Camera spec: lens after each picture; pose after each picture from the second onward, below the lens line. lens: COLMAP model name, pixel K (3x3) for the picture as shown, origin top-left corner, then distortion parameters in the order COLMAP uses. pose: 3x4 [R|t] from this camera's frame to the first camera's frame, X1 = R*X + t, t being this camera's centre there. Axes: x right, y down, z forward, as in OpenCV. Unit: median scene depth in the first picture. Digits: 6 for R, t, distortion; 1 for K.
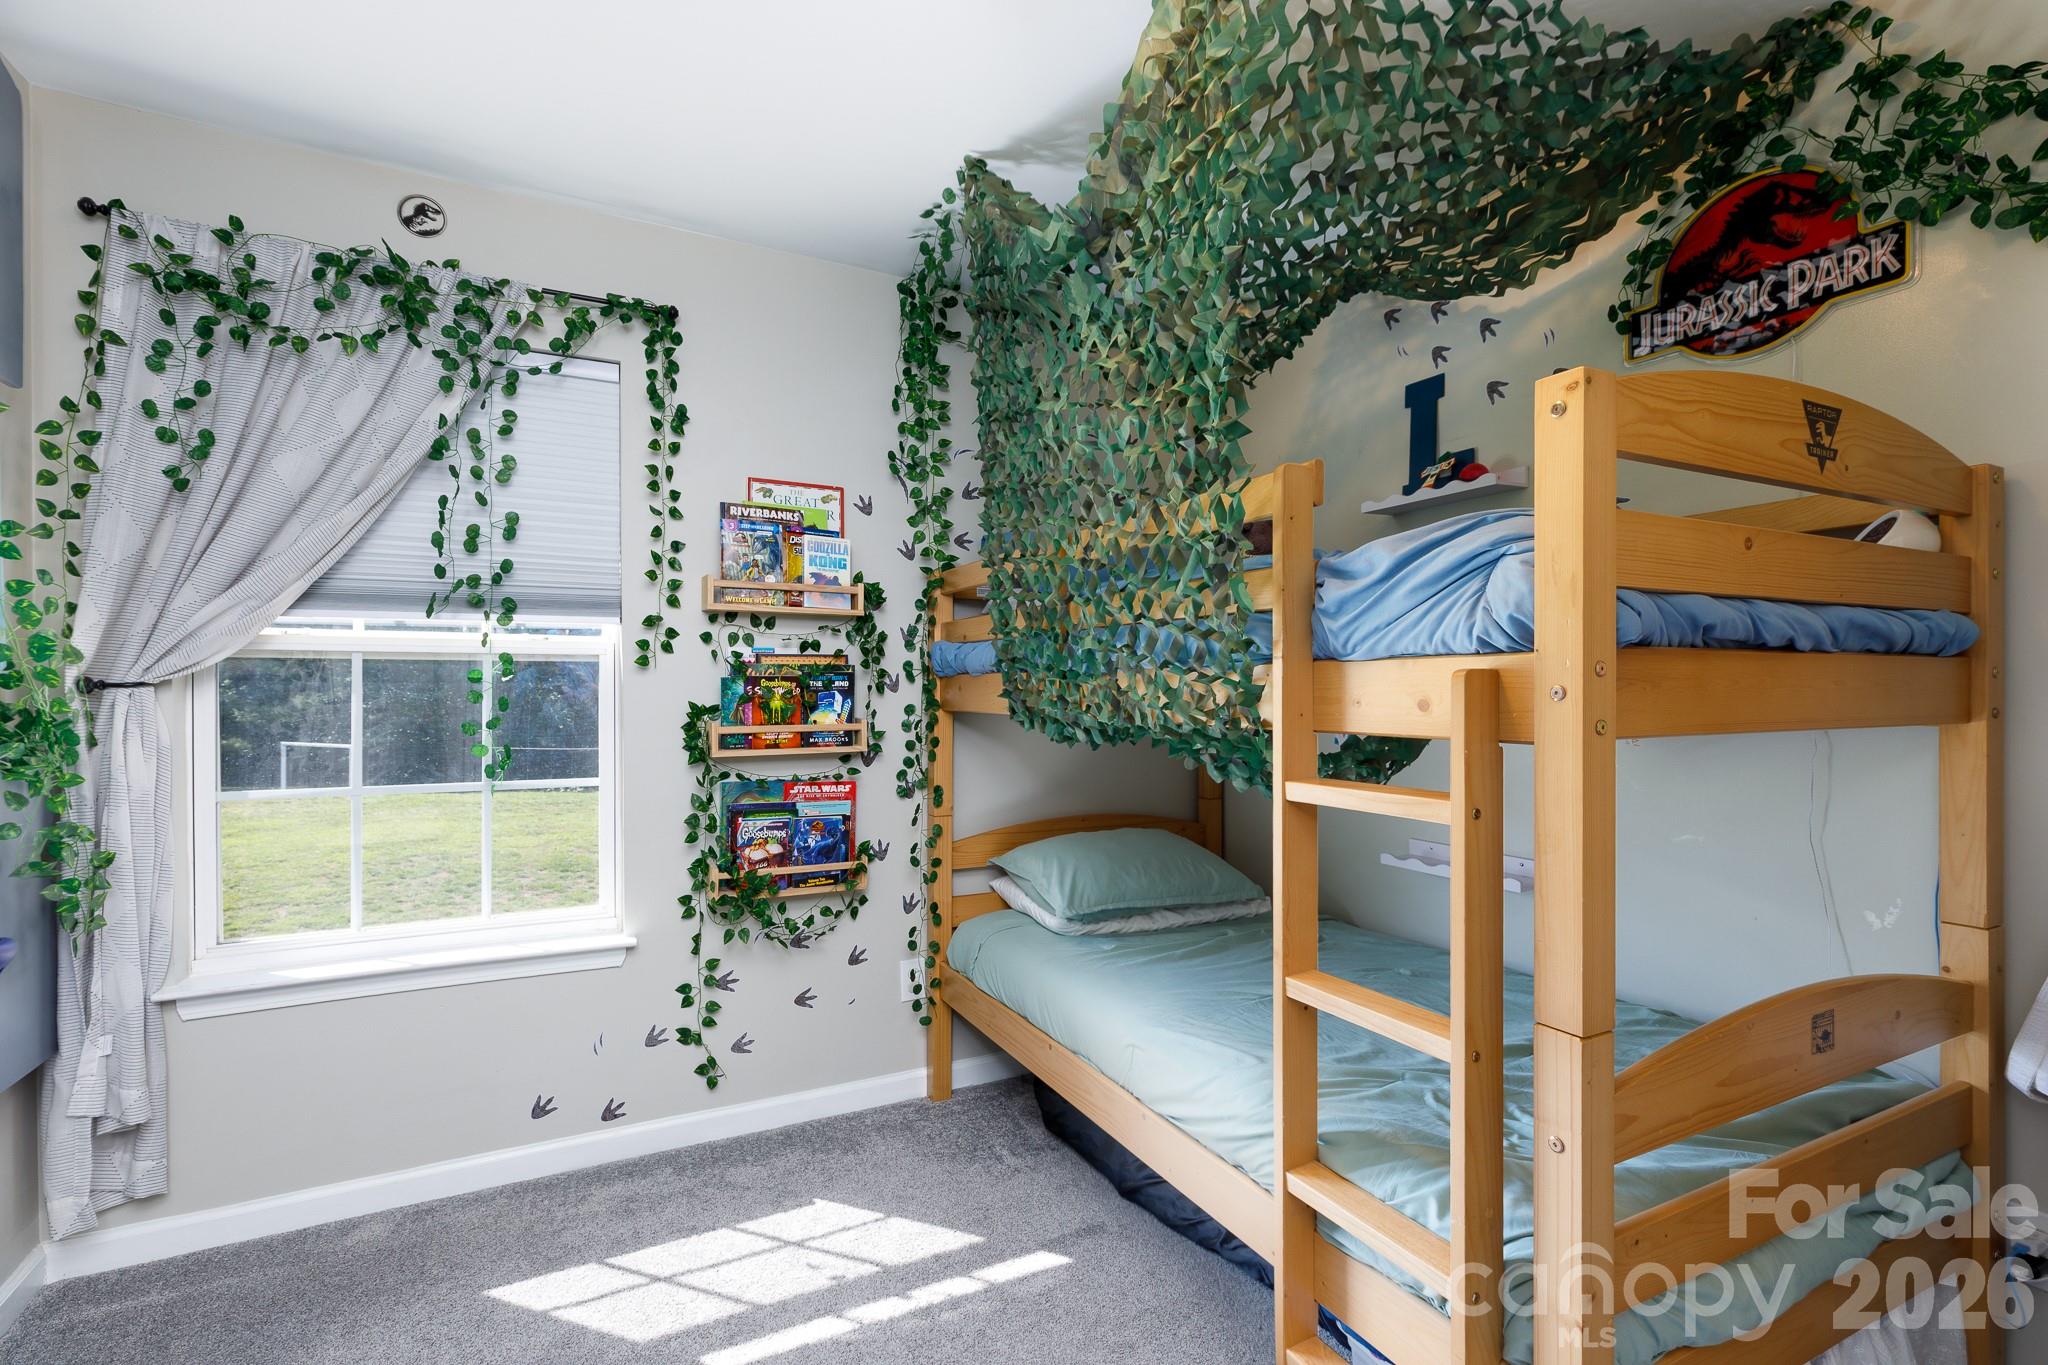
lens RADIAL K [[920.6, 0, 1033.1], [0, 920.6, 693.2], [0, 0, 1]] dist [0.007144, -0.001193]
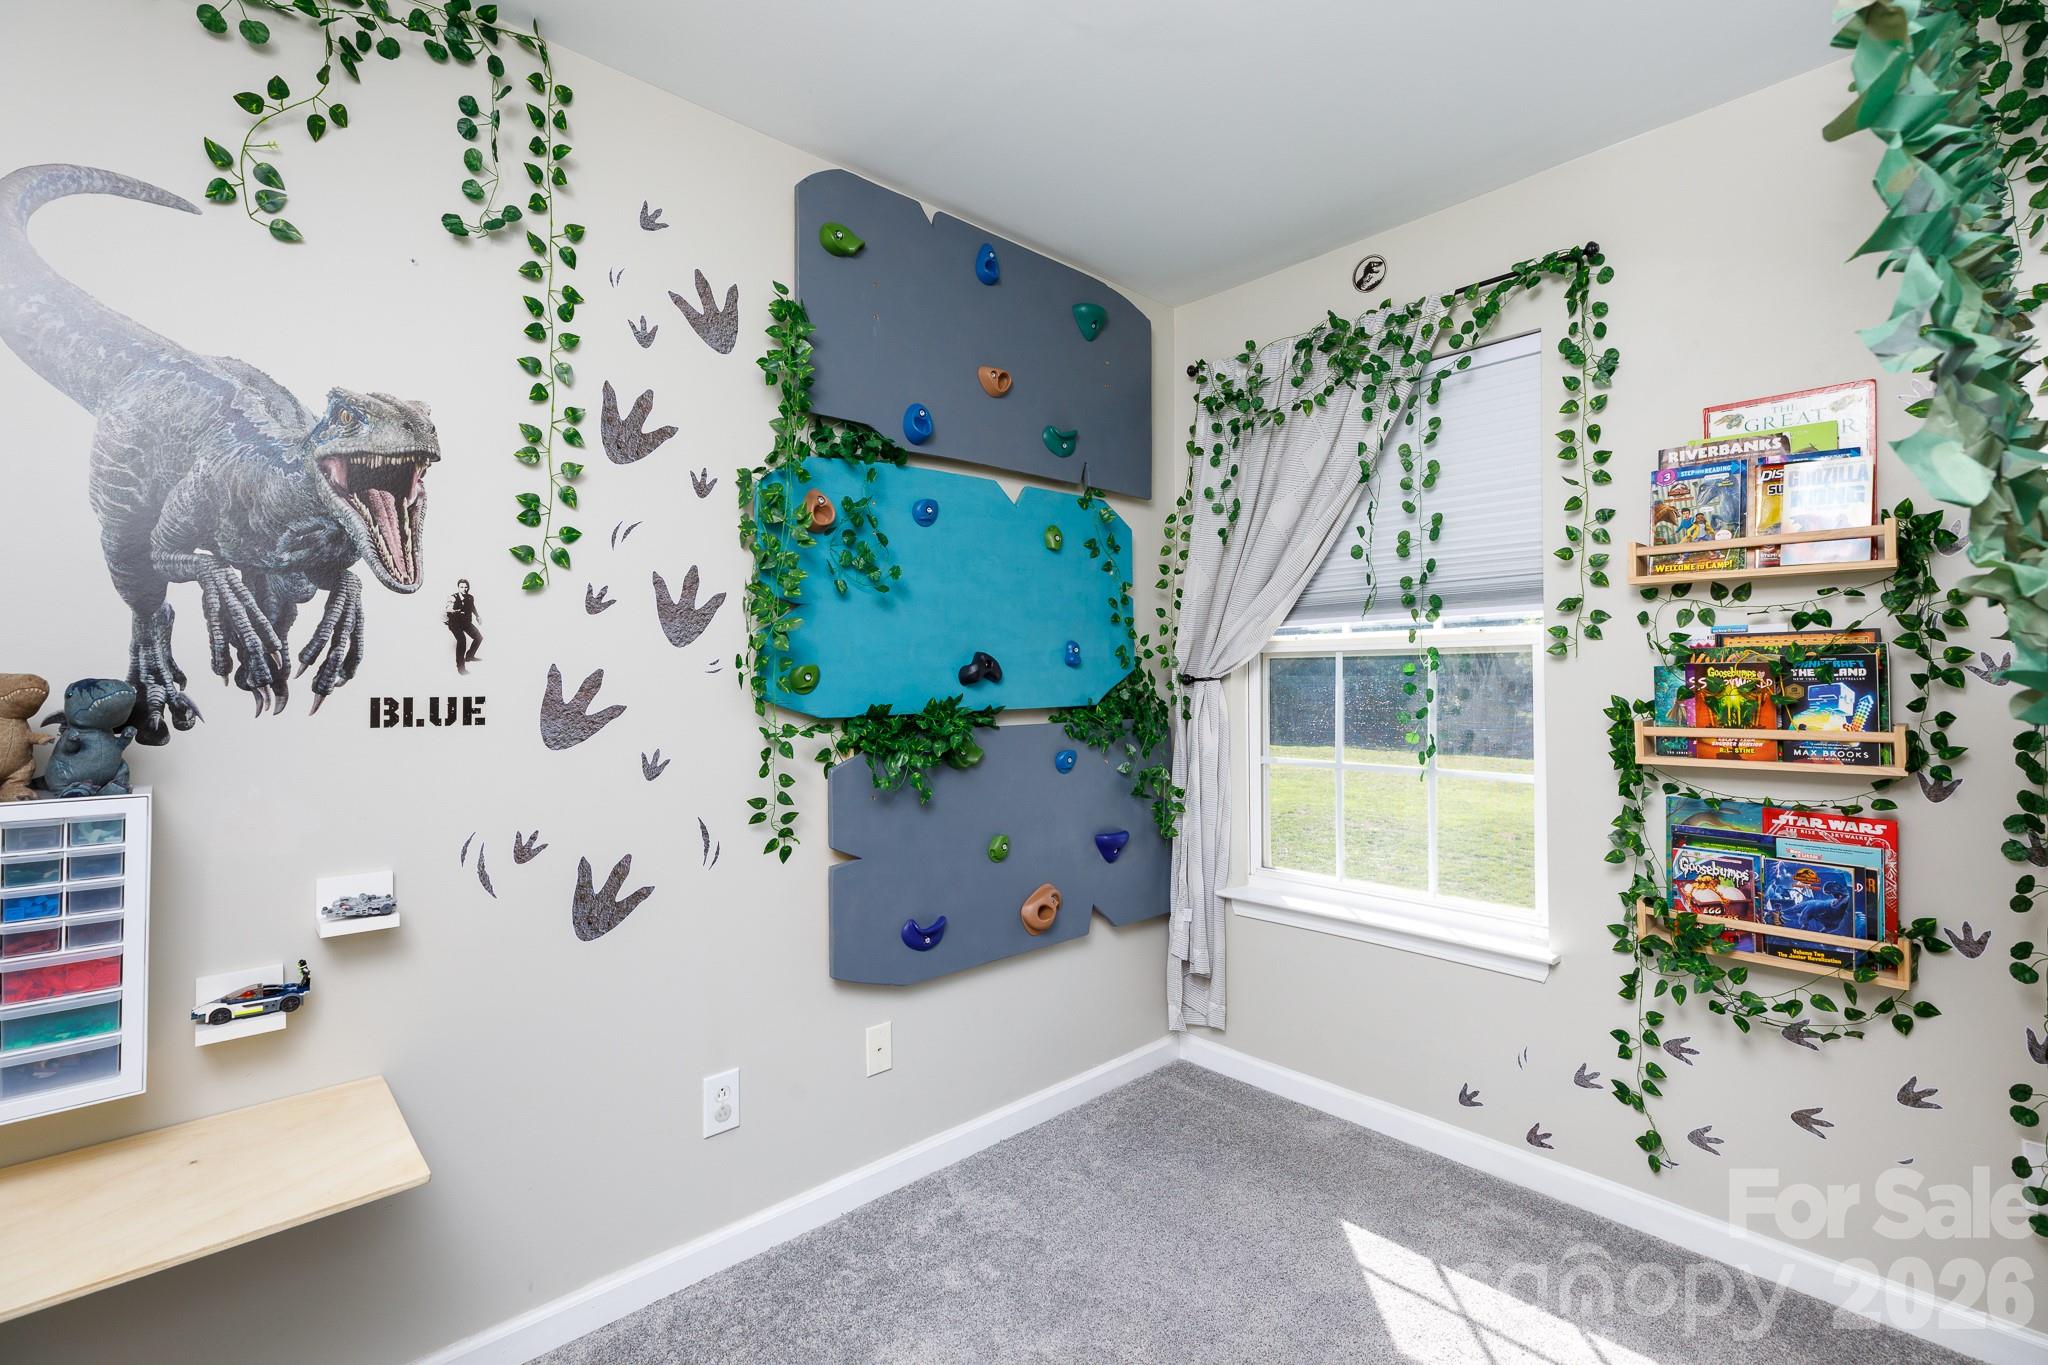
lens RADIAL K [[920.6, 0, 1034.3], [0, 920.6, 667.3], [0, 0, 1]] dist [0.007144, -0.001193]
pose [[0.273282, -0.015074, -0.961816, 0.319101], [0.000827, 0.999881, -0.015436, -0.004559], [0.961934, 0.003423, 0.273262, 0.271268]]
